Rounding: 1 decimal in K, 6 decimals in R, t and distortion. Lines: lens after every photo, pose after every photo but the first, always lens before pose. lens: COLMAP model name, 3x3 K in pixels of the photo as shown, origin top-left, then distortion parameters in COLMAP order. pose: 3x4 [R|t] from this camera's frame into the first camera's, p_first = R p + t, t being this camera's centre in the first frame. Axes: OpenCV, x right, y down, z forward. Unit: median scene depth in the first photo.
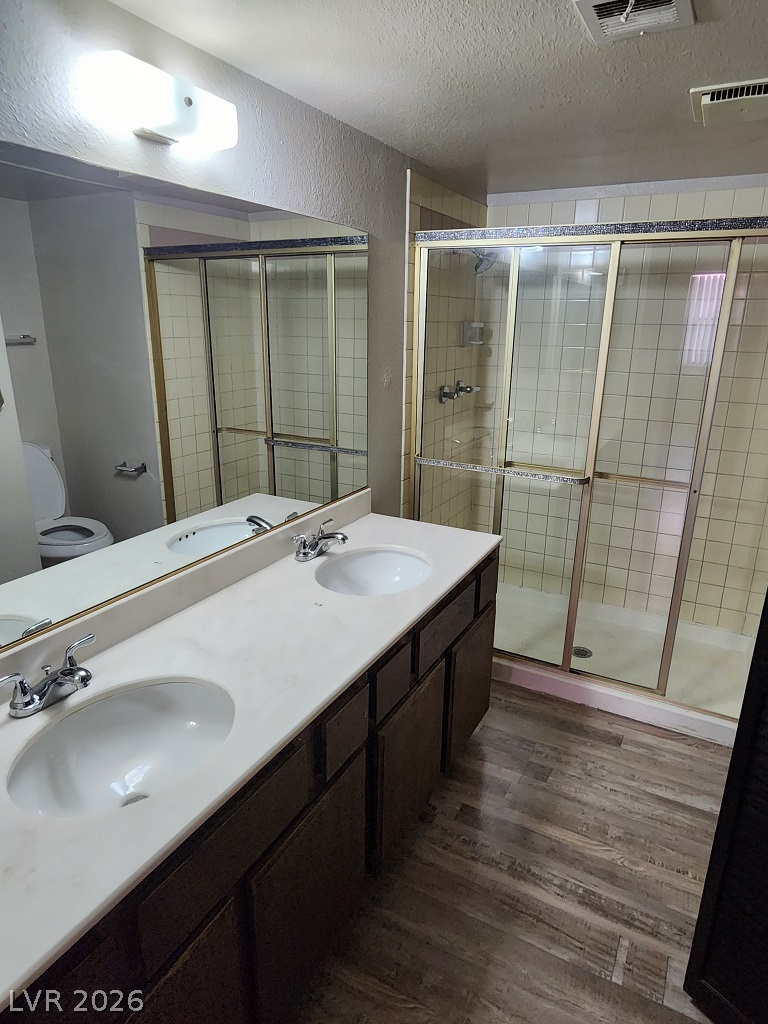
lens RADIAL K [[630.5, 0, 382.0], [0, 630.5, 512.0], [0, 0, 1]] dist [0.000900, -0.002465]
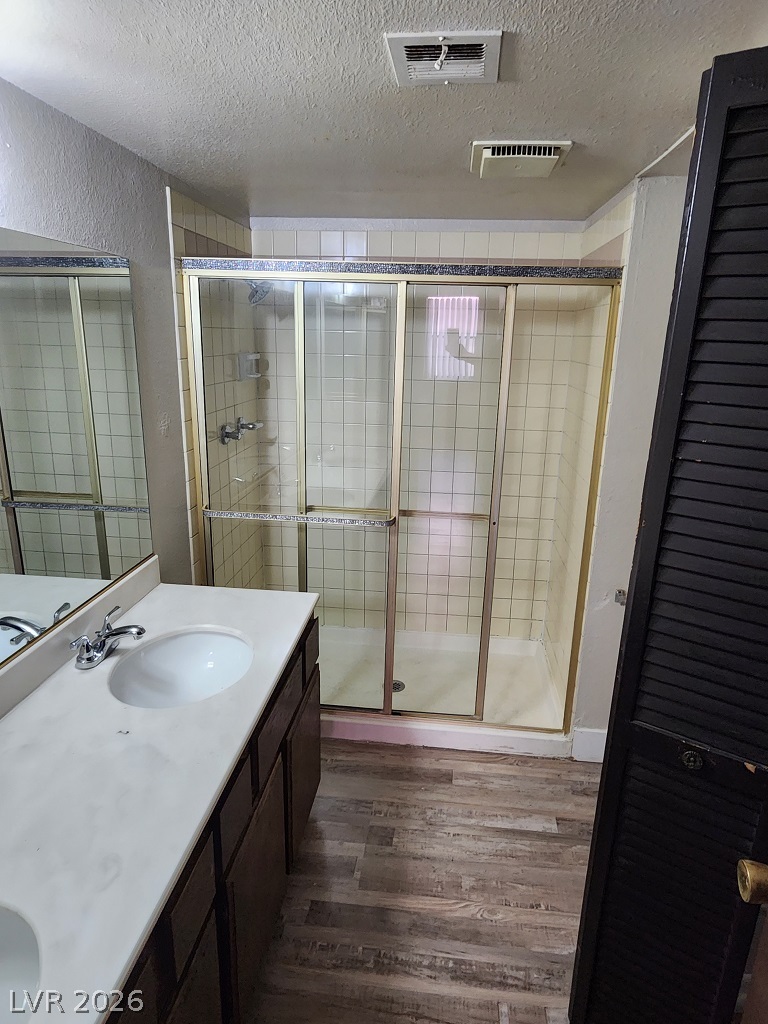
lens RADIAL K [[632.3, 0, 387.4], [0, 632.3, 506.6], [0, 0, 1]] dist [-0.000750, -0.003531]
pose [[0.920764, -0.098092, 0.377586, -0.052504], [0.105342, 0.994435, 0.001460, -0.078061], [-0.375628, 0.038432, 0.925973, 0.102057]]
